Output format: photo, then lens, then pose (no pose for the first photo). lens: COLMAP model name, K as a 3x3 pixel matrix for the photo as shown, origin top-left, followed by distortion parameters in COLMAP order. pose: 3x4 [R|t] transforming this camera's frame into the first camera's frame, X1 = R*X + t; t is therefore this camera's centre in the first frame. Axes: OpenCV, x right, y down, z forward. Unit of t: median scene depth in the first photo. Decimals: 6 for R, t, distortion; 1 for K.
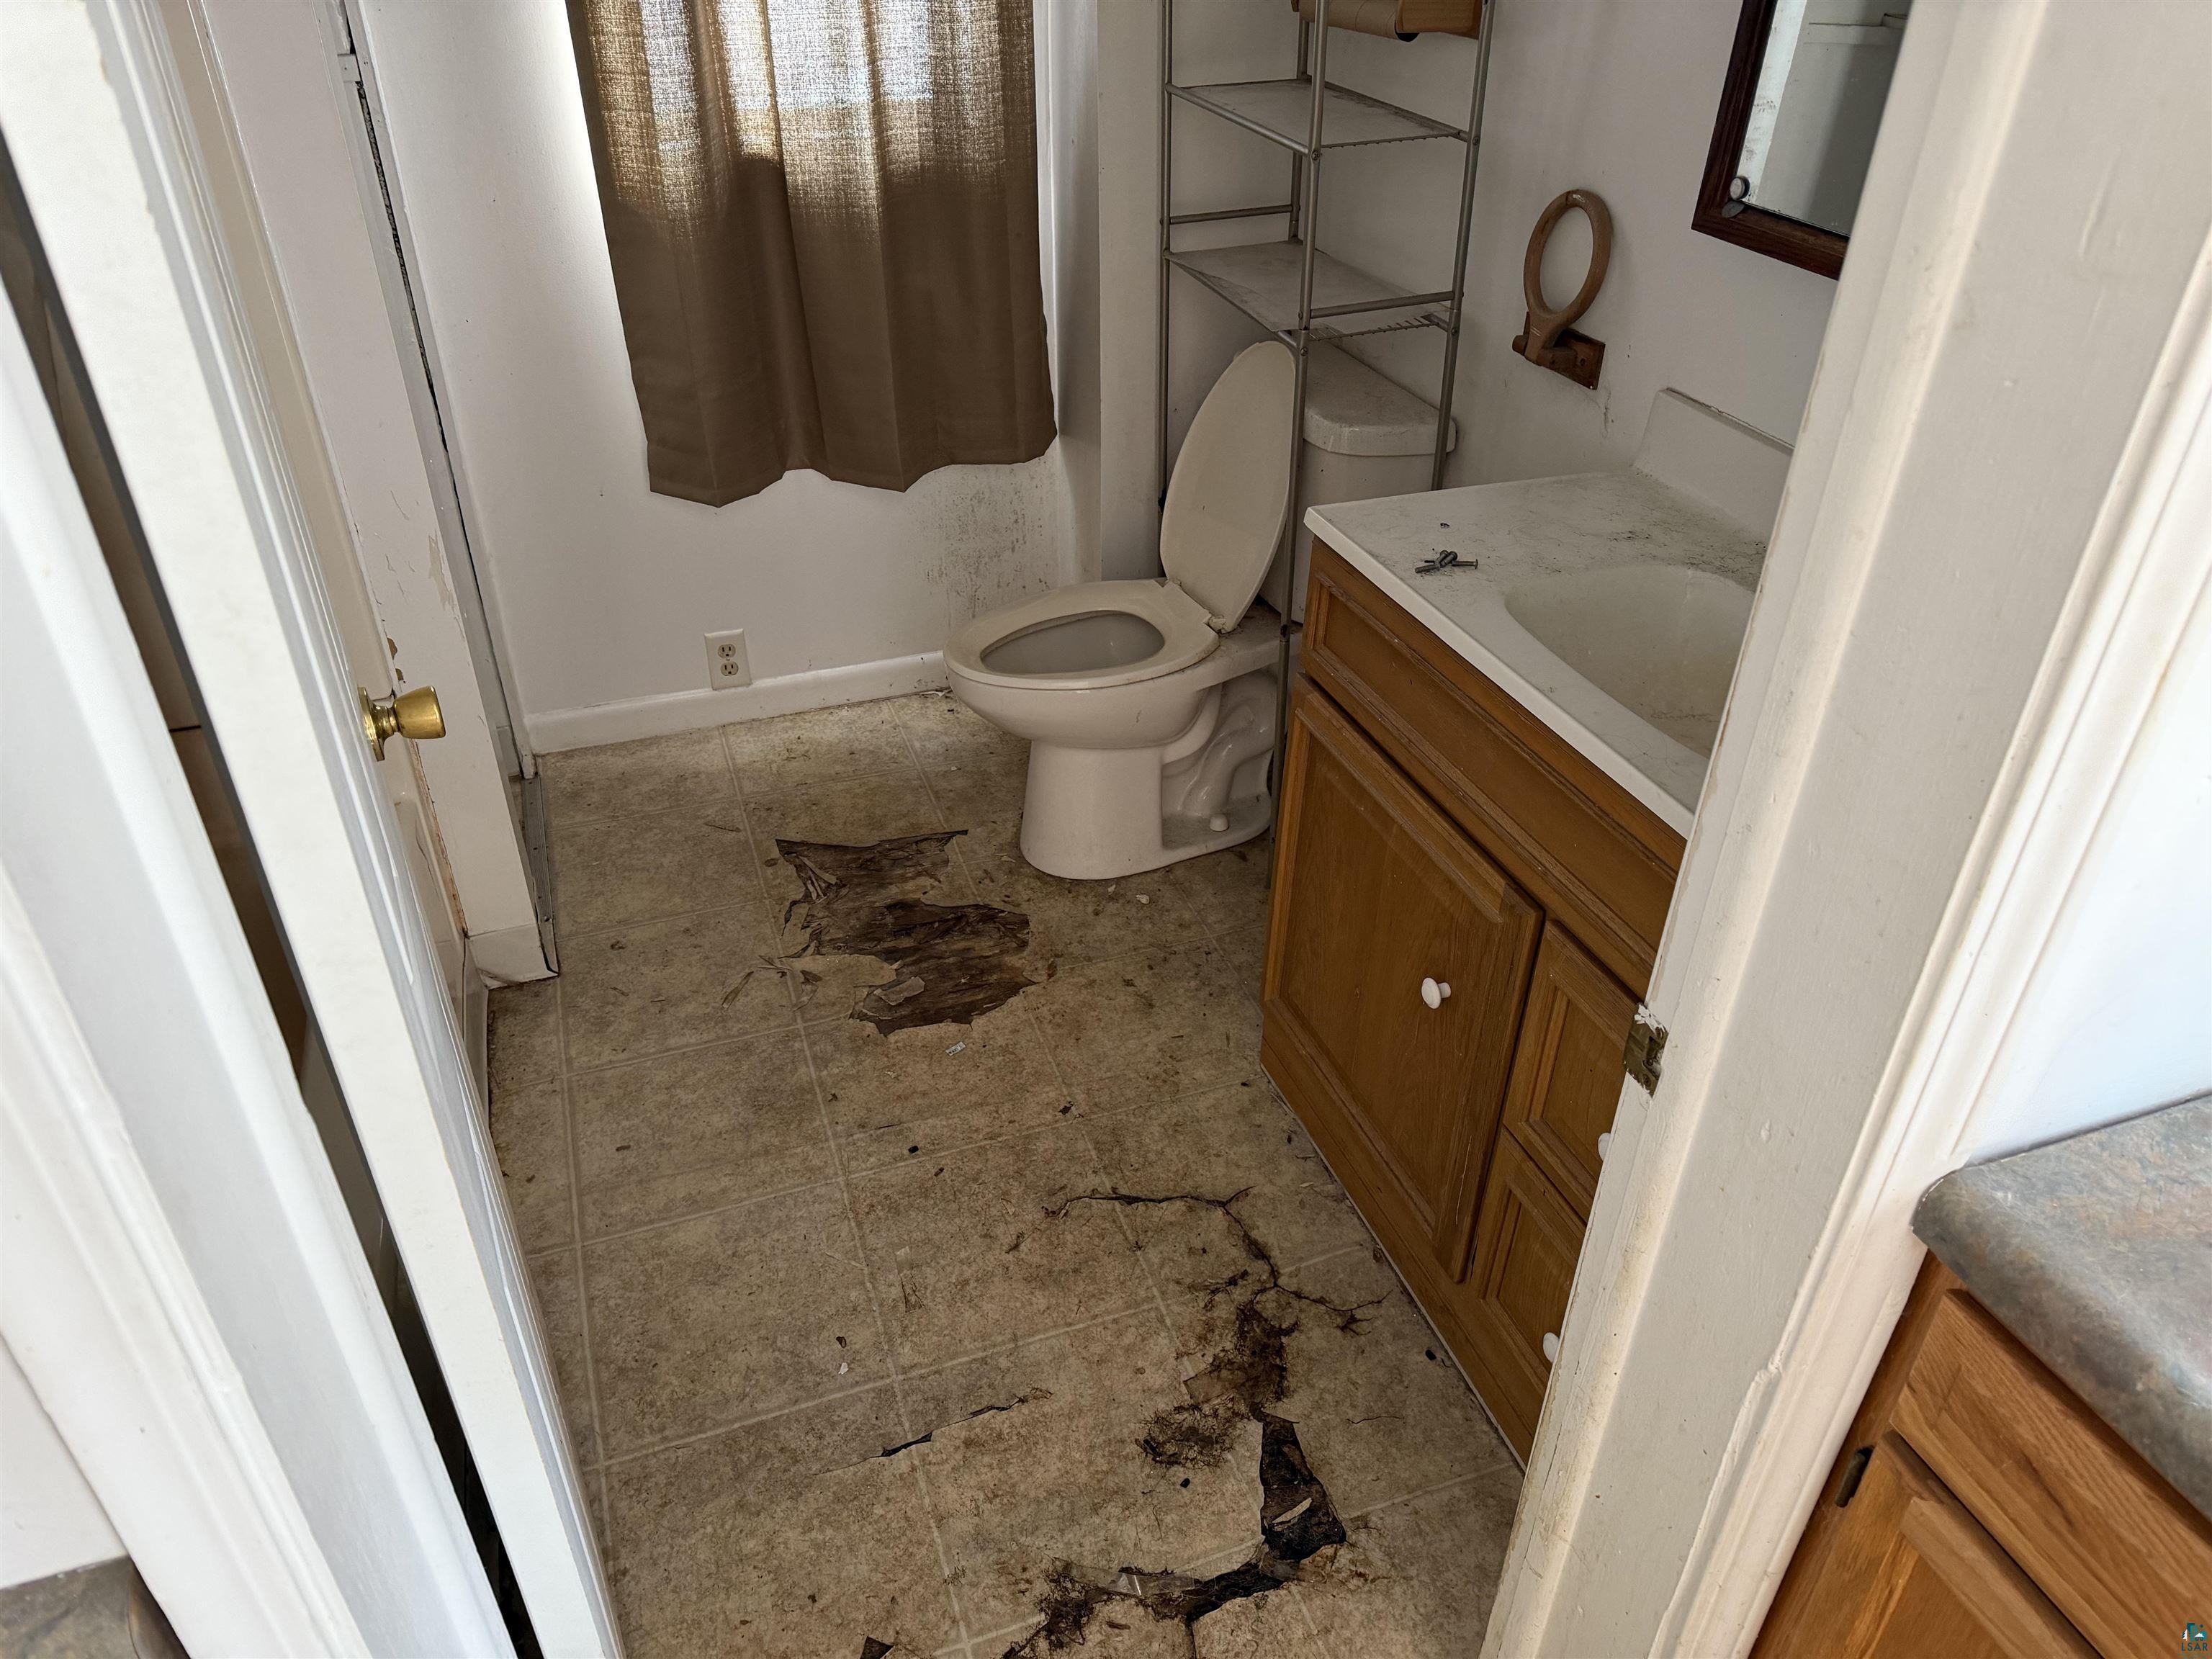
lens RADIAL K [[1563.8, 0, 1106.0], [0, 1563.8, 829.5], [0, 0, 1]] dist [0.040012, -0.001237]
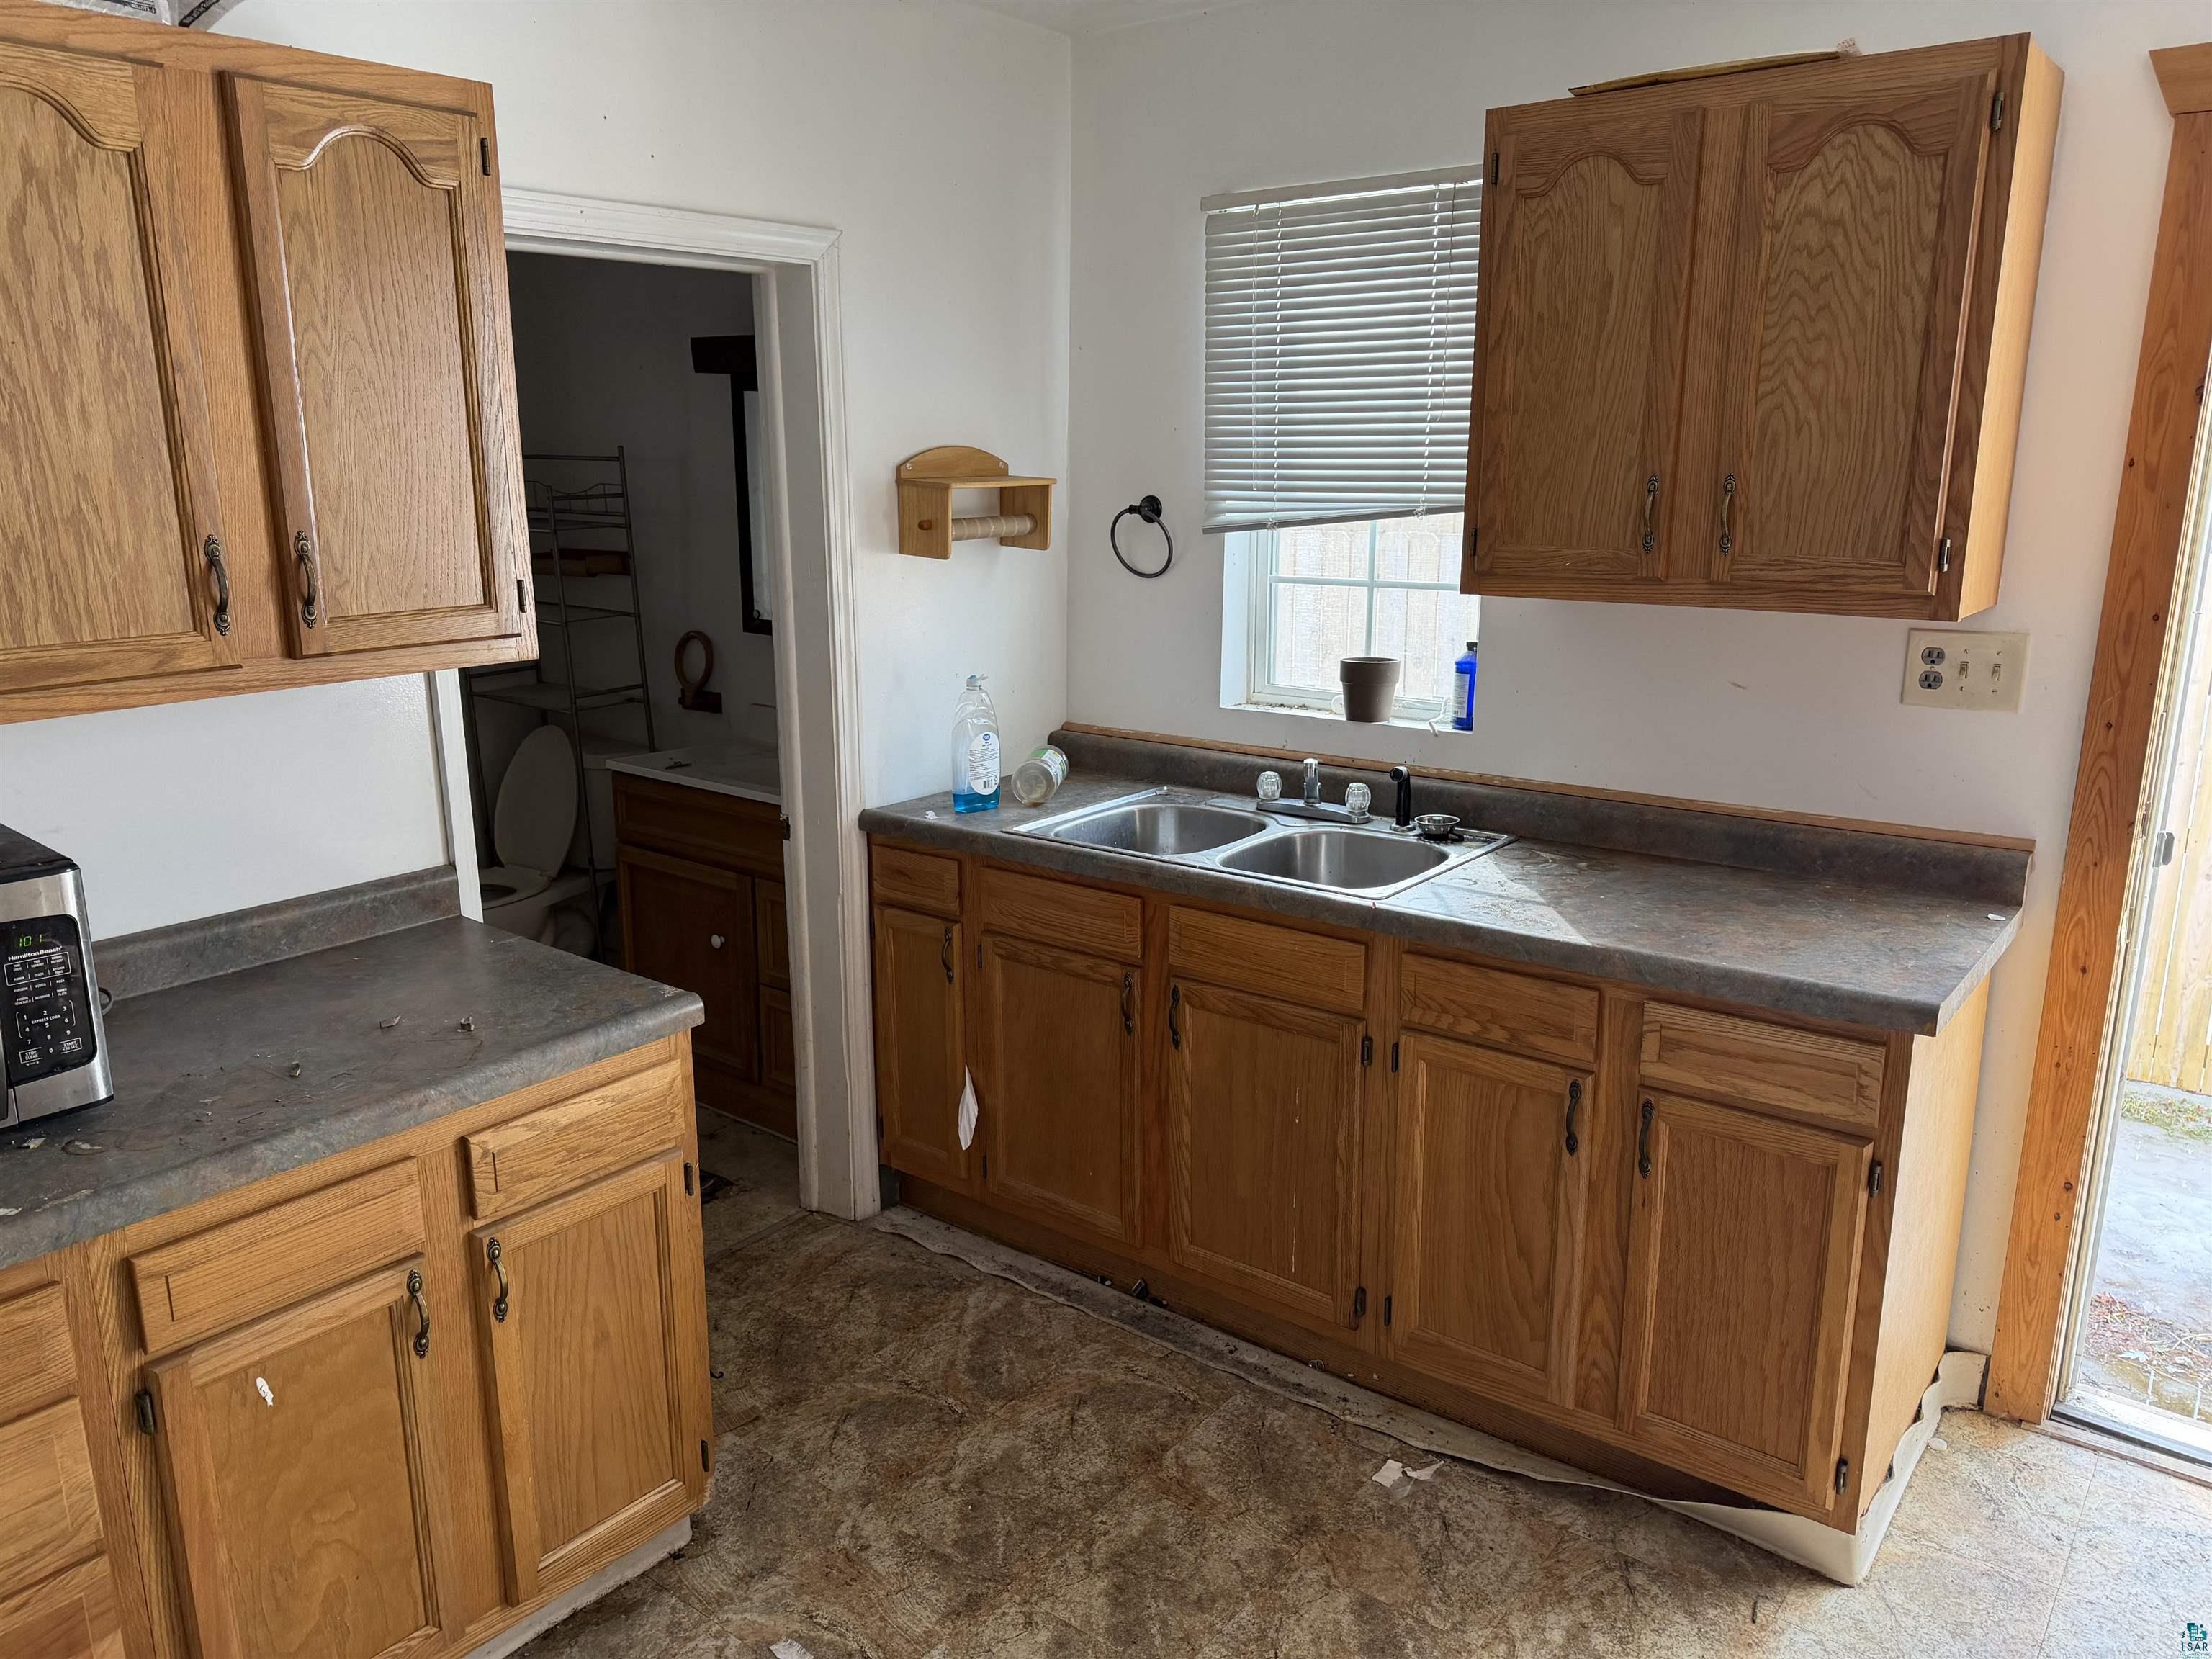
lens RADIAL K [[1563.8, 0, 1106.0], [0, 1563.8, 829.5], [0, 0, 1]] dist [0.040012, -0.001237]
pose [[0.847607, -0.143040, 0.510981, -0.360066], [0.298501, 0.924695, -0.236297, 0.526481], [-0.438701, 0.352815, 0.826476, -0.944344]]
